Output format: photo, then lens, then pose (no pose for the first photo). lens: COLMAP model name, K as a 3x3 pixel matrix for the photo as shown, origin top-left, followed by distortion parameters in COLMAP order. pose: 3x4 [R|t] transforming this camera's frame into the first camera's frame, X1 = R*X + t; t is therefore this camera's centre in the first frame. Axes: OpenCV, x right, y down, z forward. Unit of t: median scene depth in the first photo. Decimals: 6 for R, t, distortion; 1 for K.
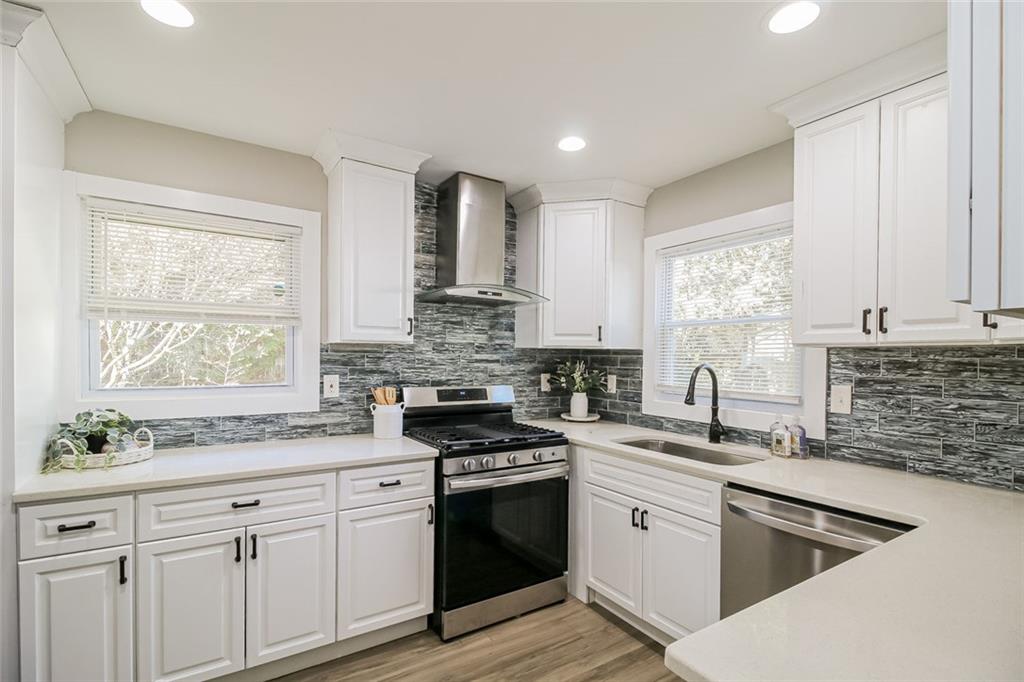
lens RADIAL K [[502.4, 0, 513.3], [0, 502.4, 358.2], [0, 0, 1]] dist [-0.002679, -0.000956]
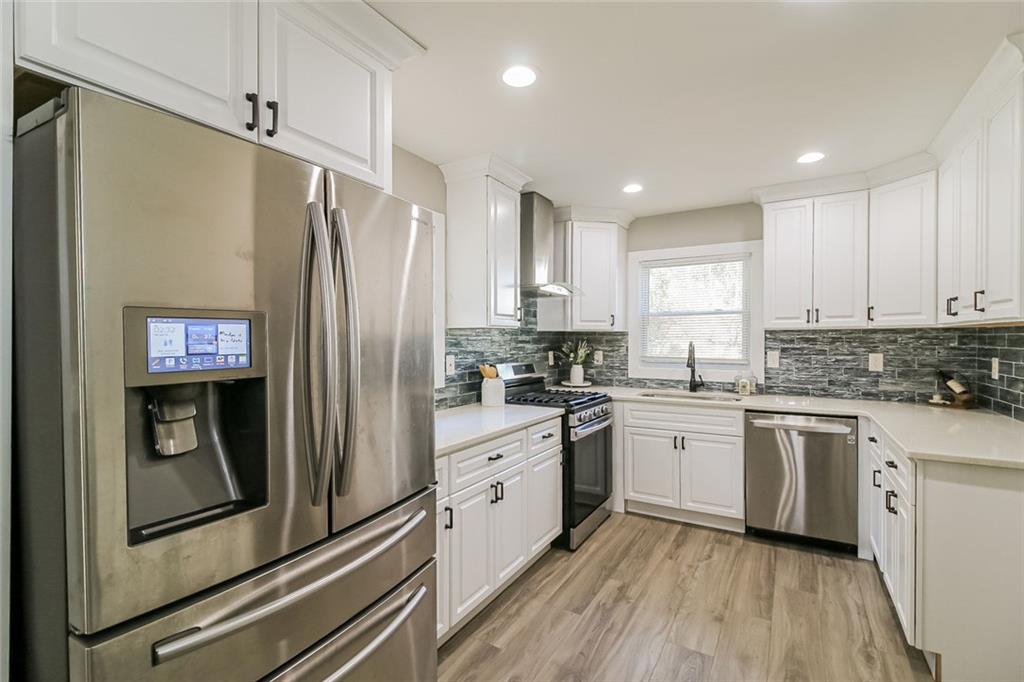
lens RADIAL K [[488.6, 0, 523.0], [0, 488.6, 342.4], [0, 0, 1]] dist [0.002569, -0.018297]
pose [[0.884195, -0.016386, 0.466831, -0.838194], [0.013787, 0.999865, 0.008983, -0.005153], [-0.466915, -0.001506, 0.884301, -0.086316]]
